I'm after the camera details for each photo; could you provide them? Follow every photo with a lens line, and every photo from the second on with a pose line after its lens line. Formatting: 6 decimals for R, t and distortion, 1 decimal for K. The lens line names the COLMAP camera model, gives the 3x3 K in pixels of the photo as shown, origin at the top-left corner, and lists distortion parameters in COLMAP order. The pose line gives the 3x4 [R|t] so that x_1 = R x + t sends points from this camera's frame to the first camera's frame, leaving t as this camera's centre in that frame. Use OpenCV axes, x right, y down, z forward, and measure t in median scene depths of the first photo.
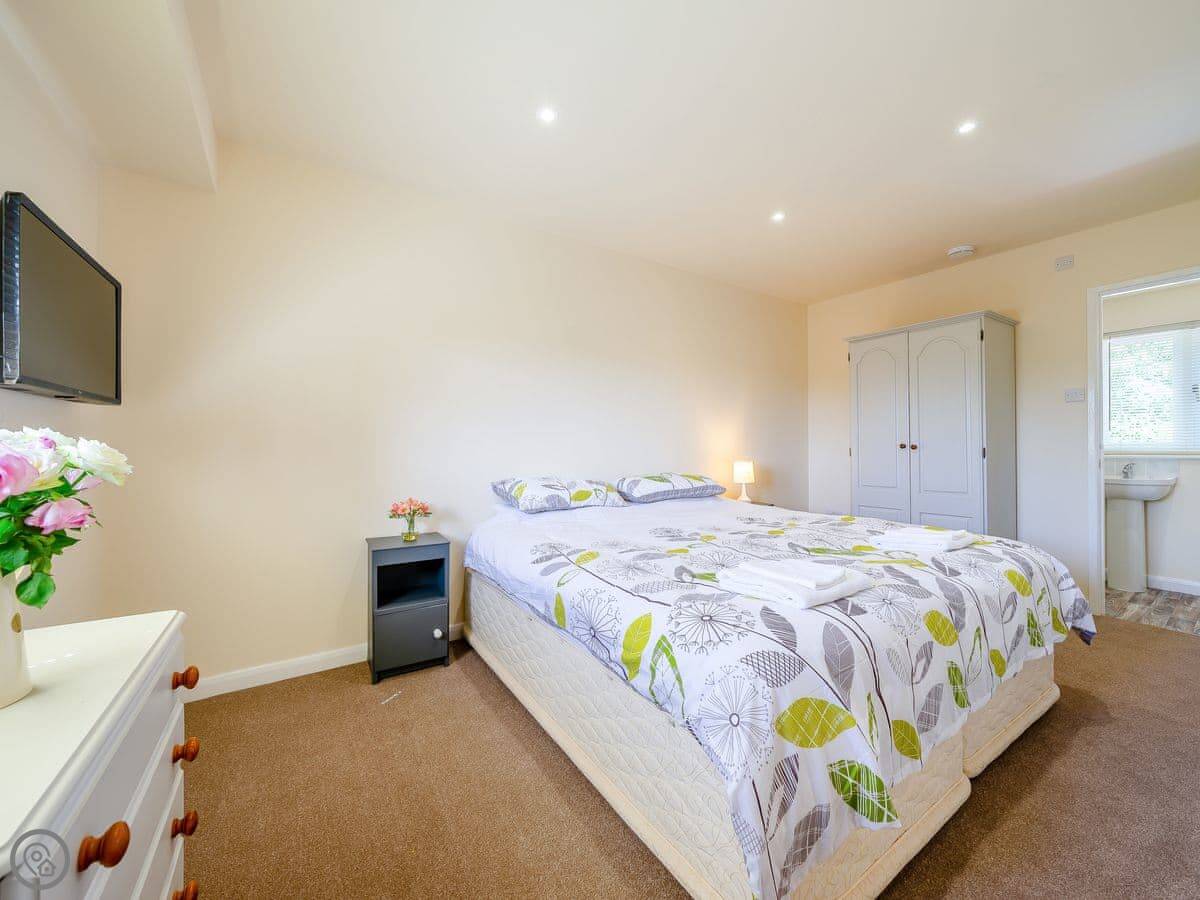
lens RADIAL K [[459.0, 0, 600.2], [0, 459.0, 448.0], [0, 0, 1]] dist [-0.005895, -0.000085]
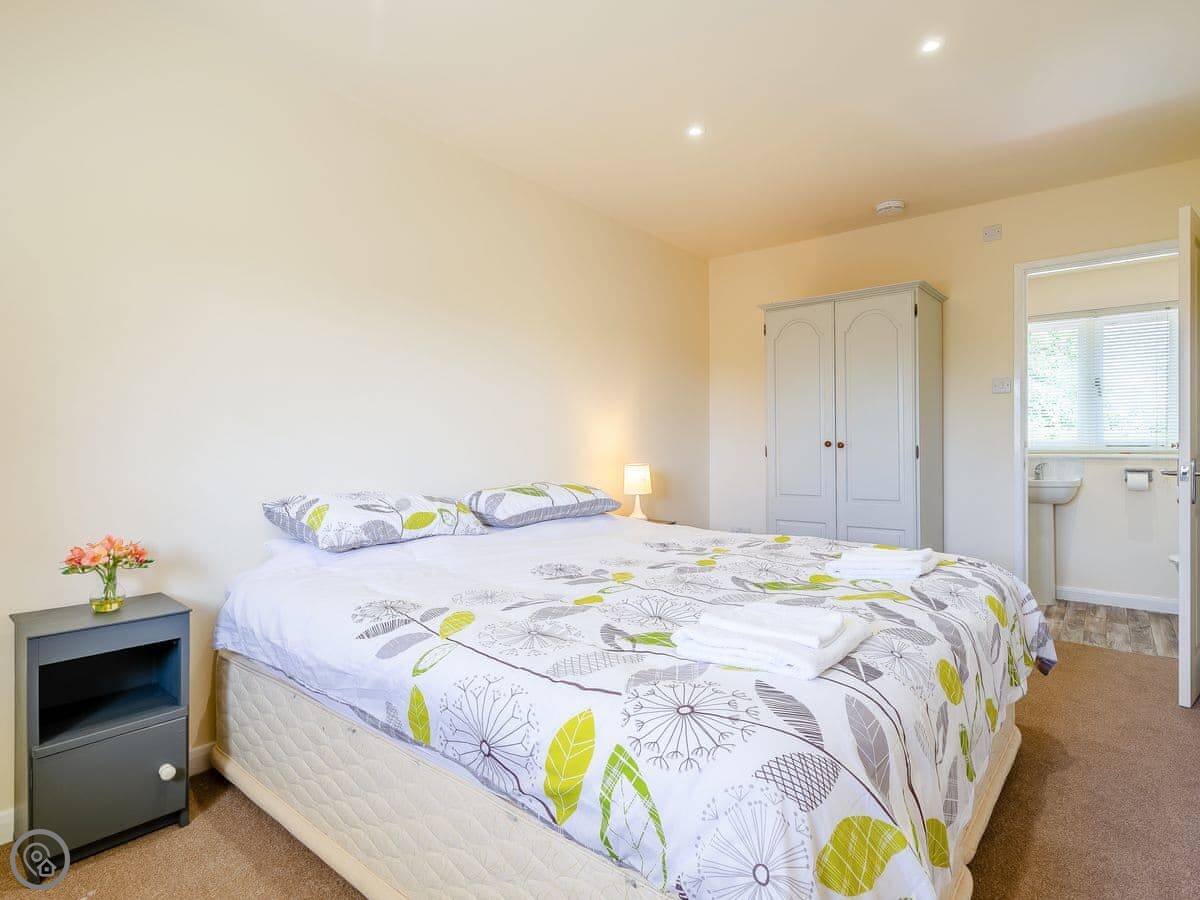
lens RADIAL K [[633.7, 0, 600.0], [0, 633.7, 450.0], [0, 0, 1]] dist [-0.000570, 0.001713]
pose [[0.956384, -0.002159, 0.292103, -0.069240], [0.000528, 0.999984, 0.005660, 0.000159], [-0.292111, -0.005259, 0.956370, 0.090186]]
